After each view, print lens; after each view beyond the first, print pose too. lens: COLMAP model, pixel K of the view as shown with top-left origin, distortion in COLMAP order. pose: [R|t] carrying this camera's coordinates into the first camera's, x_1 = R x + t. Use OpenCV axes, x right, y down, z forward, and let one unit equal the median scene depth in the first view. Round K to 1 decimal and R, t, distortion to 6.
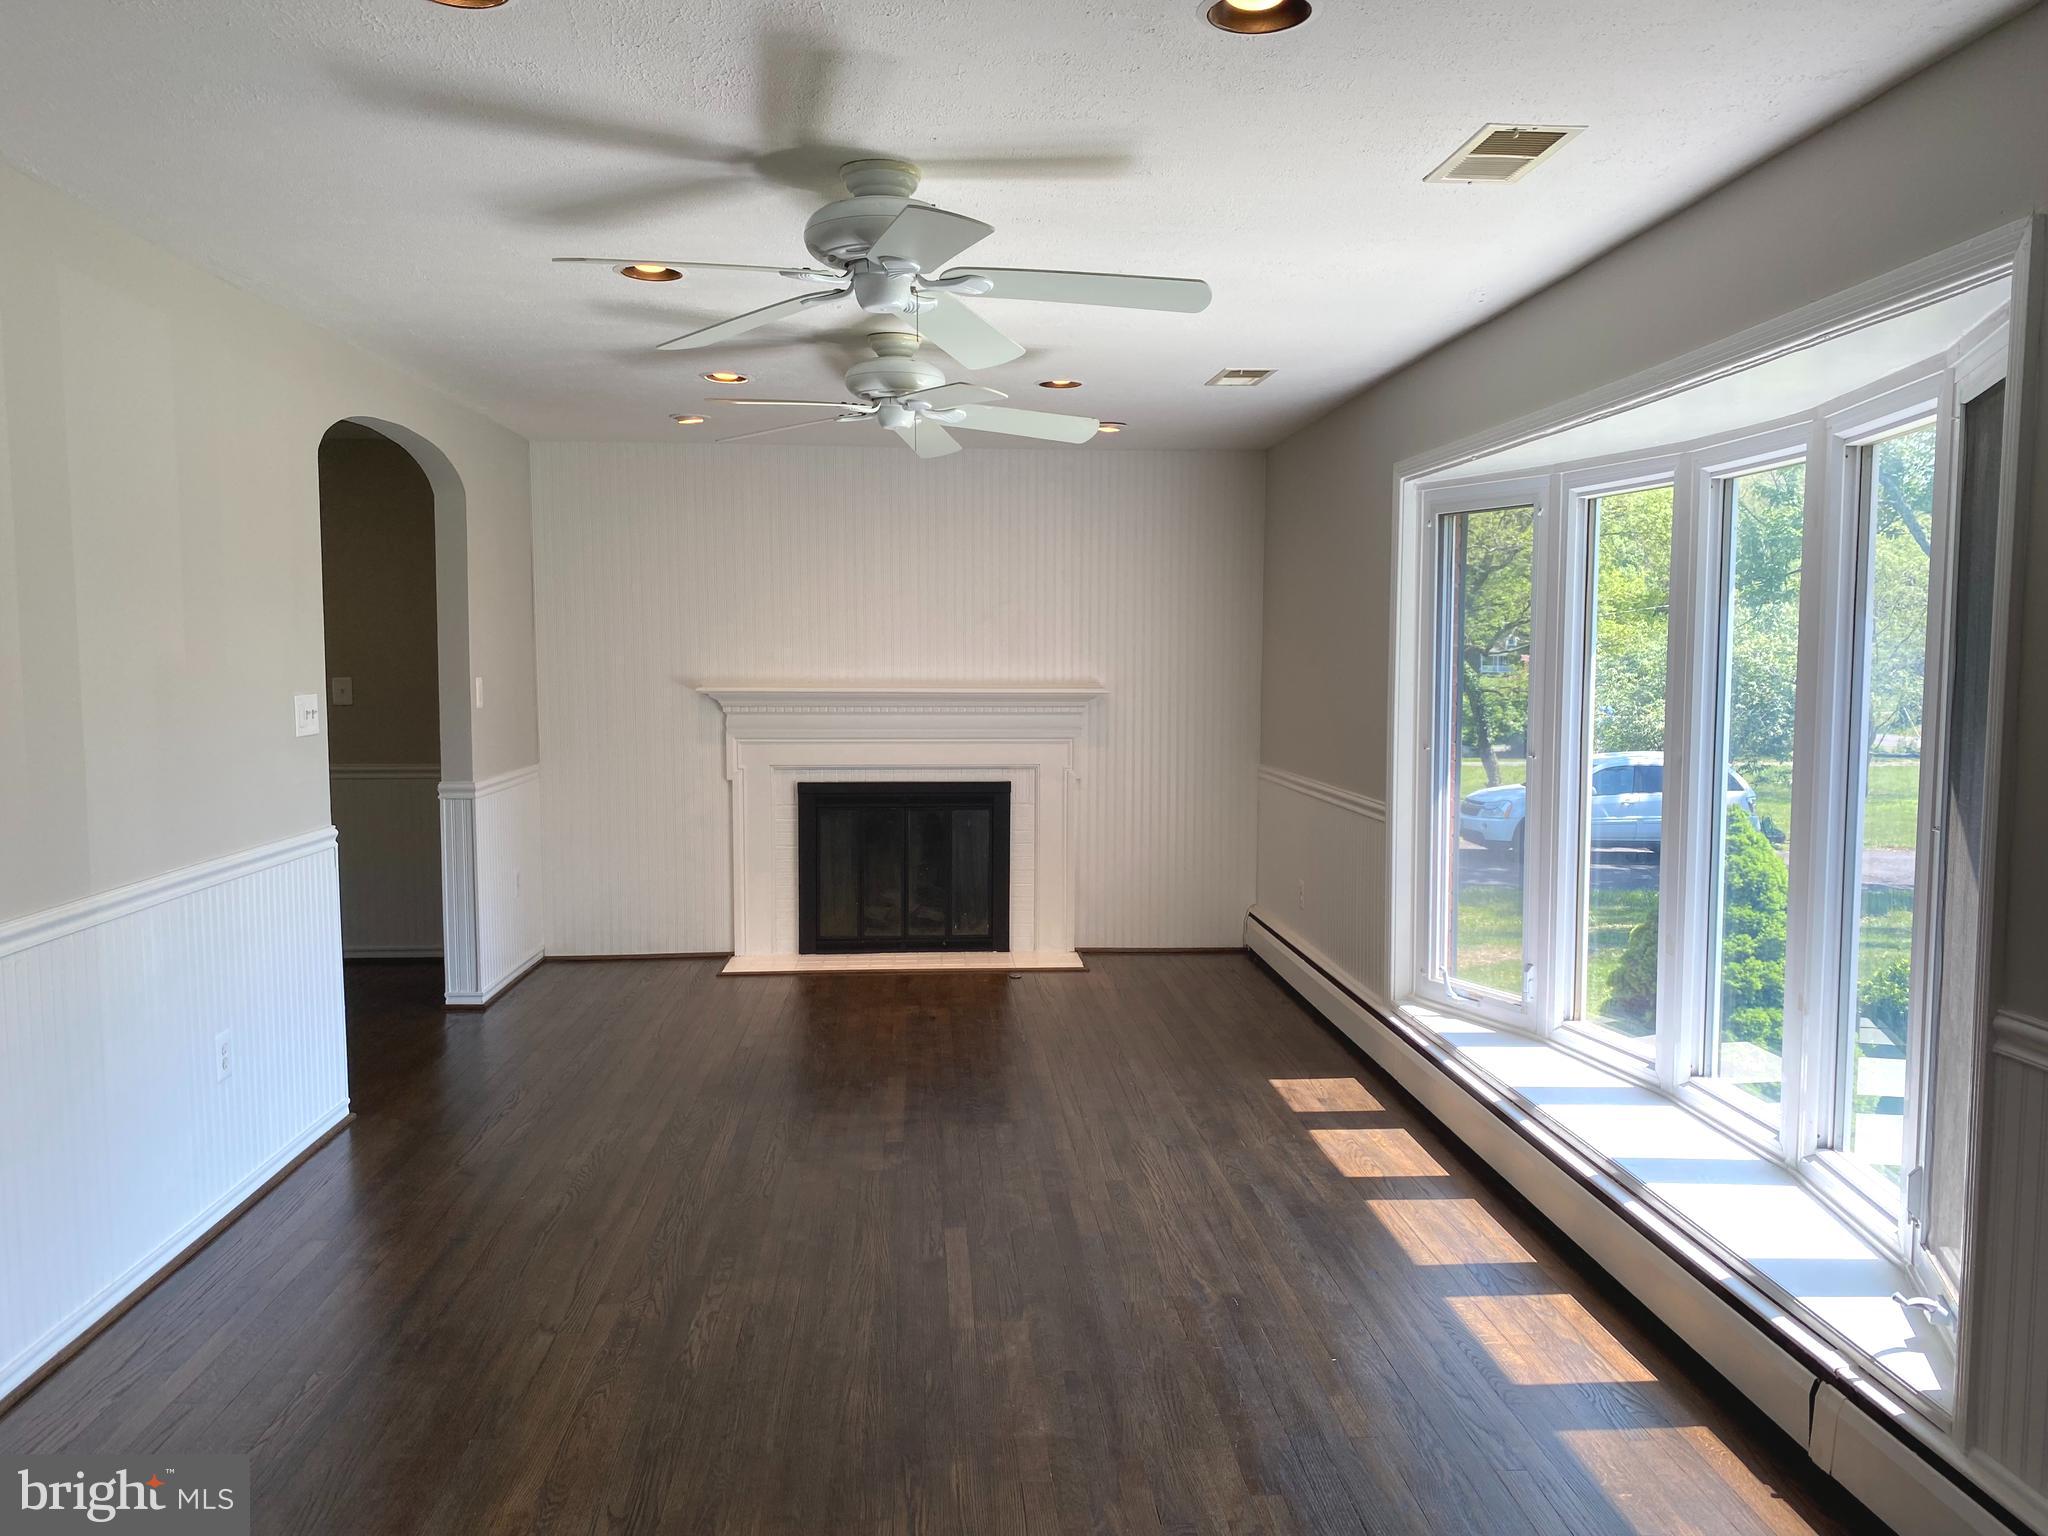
lens RADIAL K [[1563.9, 0, 1003.4], [0, 1563.9, 772.0], [0, 0, 1]] dist [0.129735, -0.307971]
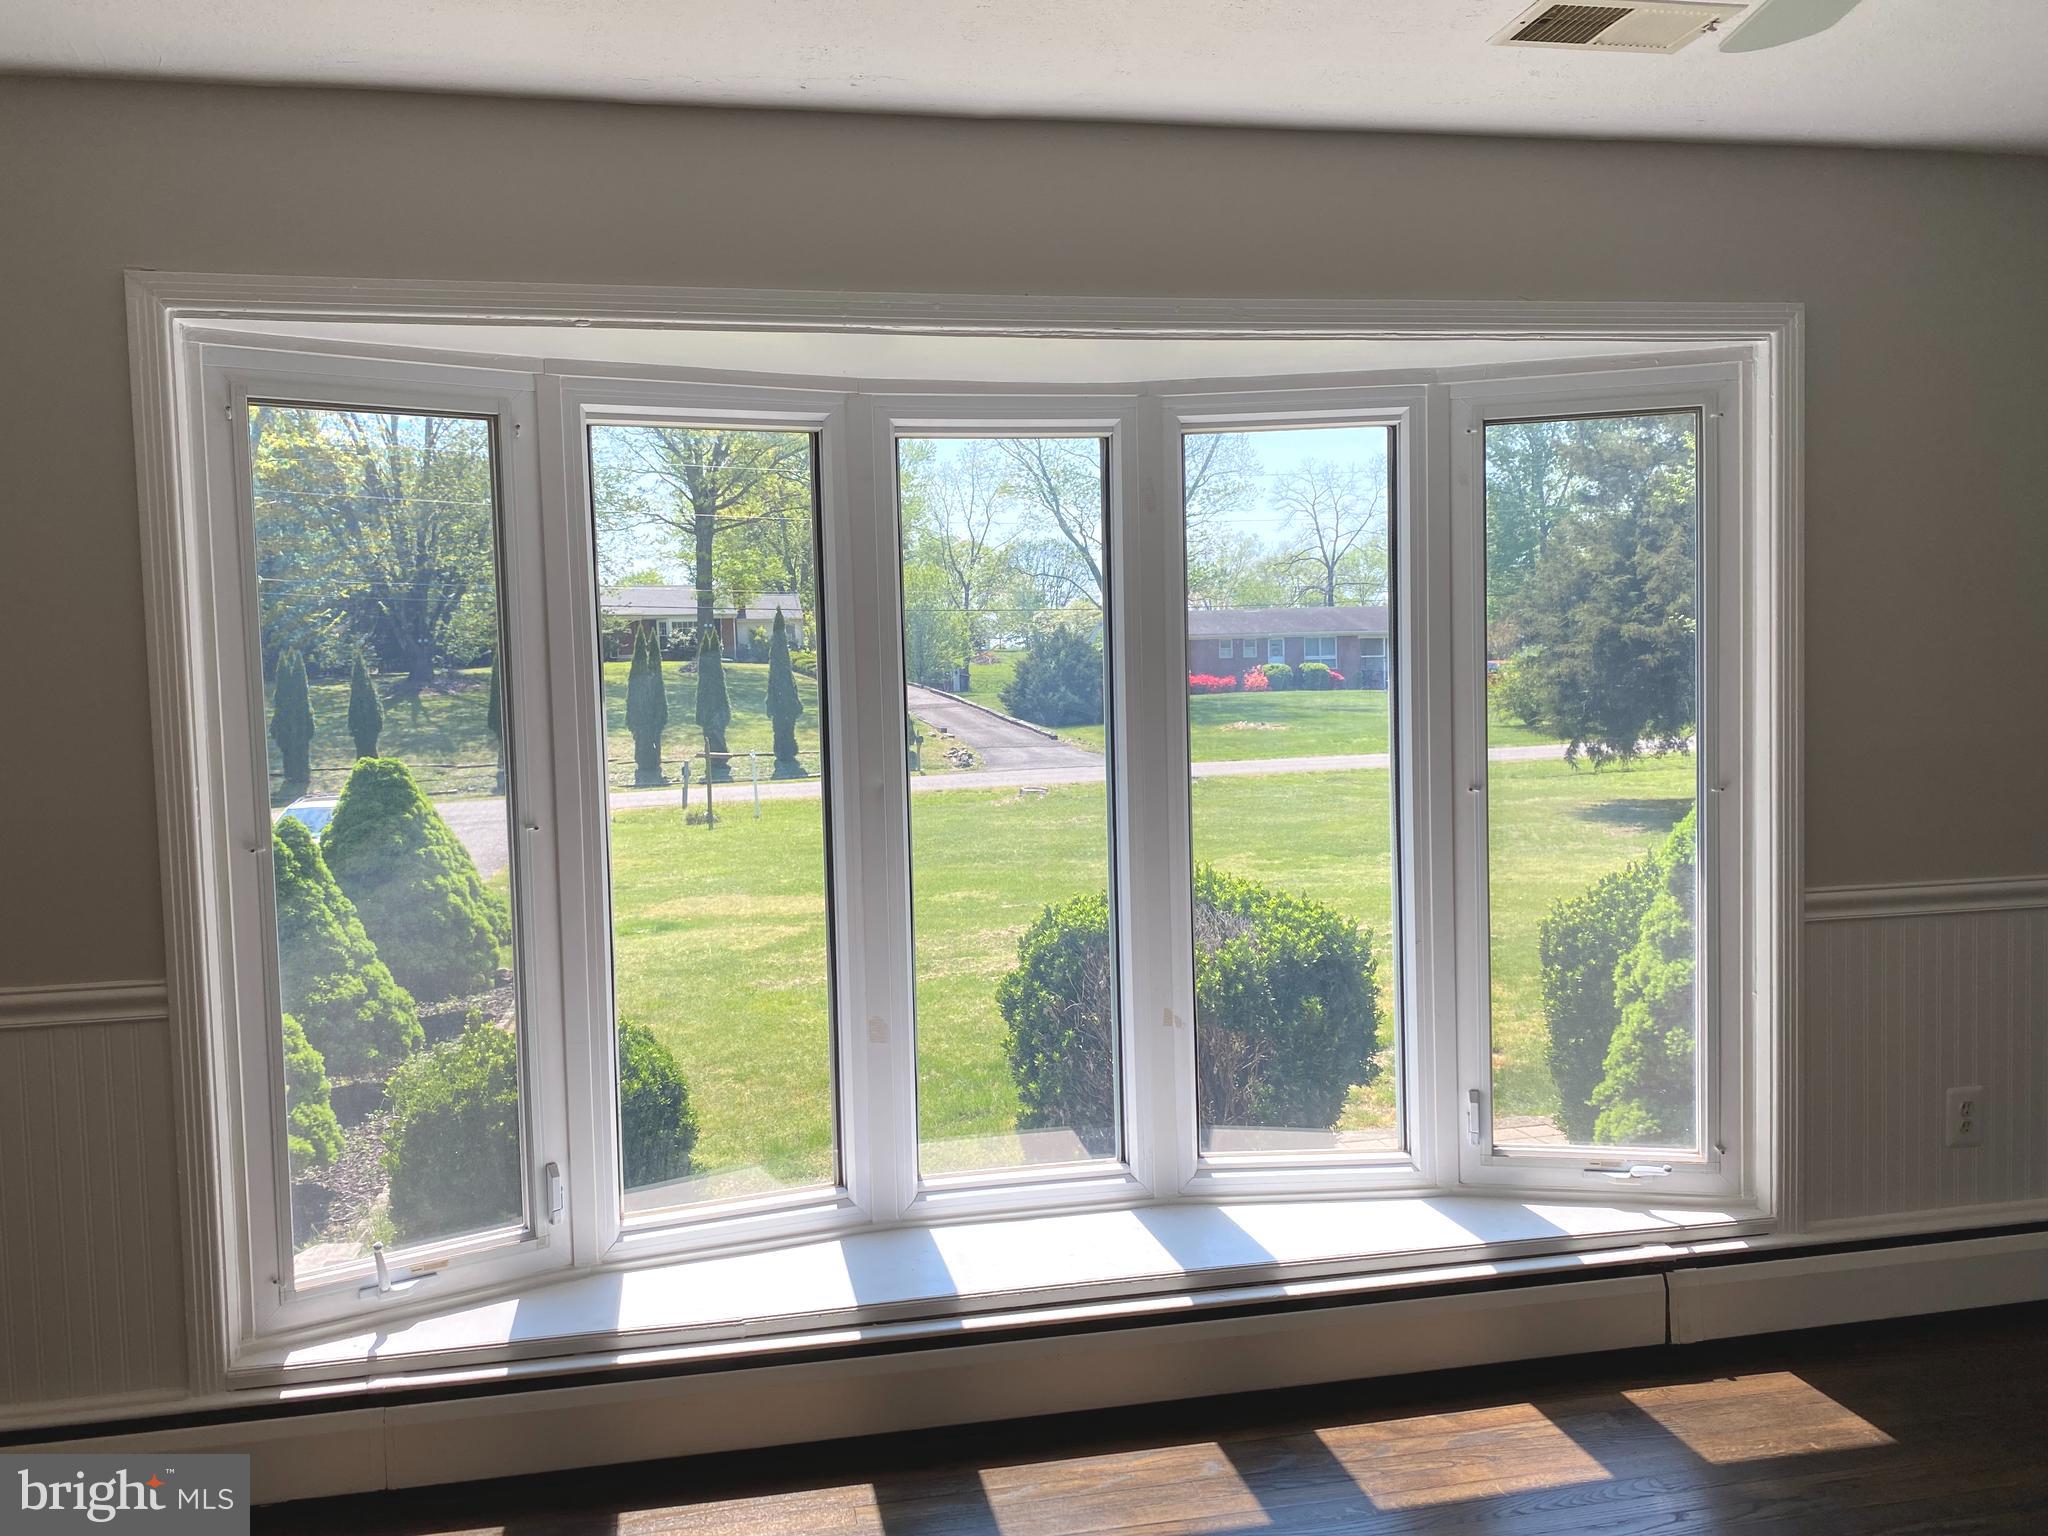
lens RADIAL K [[1576.2, 0, 1022.2], [0, 1576.2, 752.9], [0, 0, 1]] dist [-0.016633, 0.024092]
pose [[-0.127393, -0.054669, 0.990345, -0.310756], [0.102035, 0.992460, 0.067911, -0.065012], [-0.986590, 0.109701, -0.120854, 0.937074]]
